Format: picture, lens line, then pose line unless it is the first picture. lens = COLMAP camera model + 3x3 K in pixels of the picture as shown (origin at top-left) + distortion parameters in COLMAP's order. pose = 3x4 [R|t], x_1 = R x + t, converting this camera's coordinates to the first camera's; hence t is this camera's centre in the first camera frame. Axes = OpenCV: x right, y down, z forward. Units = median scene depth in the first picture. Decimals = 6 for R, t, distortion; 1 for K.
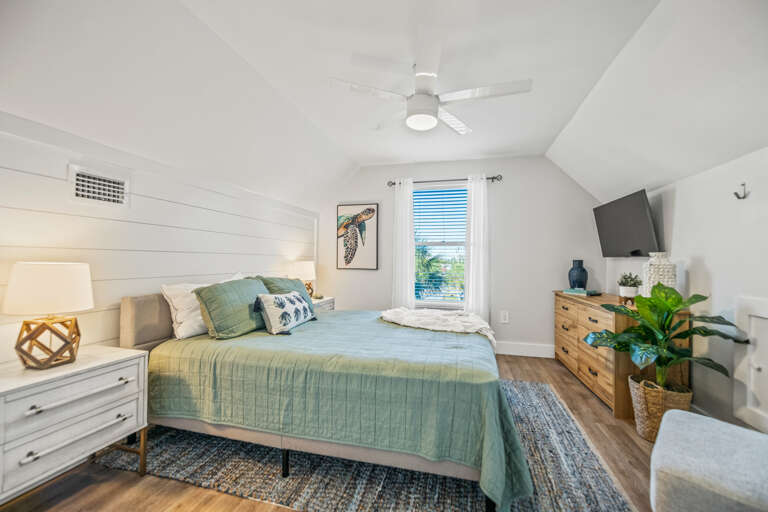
lens RADIAL K [[311.0, 0, 384.0], [0, 311.0, 256.0], [0, 0, 1]] dist [-0.001006, -0.000638]
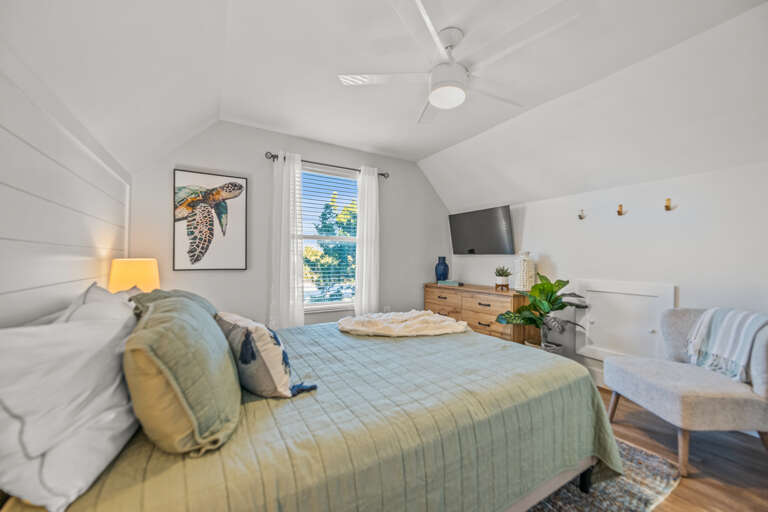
lens RADIAL K [[311.0, 0, 384.0], [0, 311.0, 256.0], [0, 0, 1]] dist [-0.001006, -0.000638]
pose [[0.693772, 0.002837, 0.720190, -0.338573], [-0.010759, 0.999921, 0.006426, 0.004150], [-0.720115, -0.012206, 0.693748, 0.281641]]
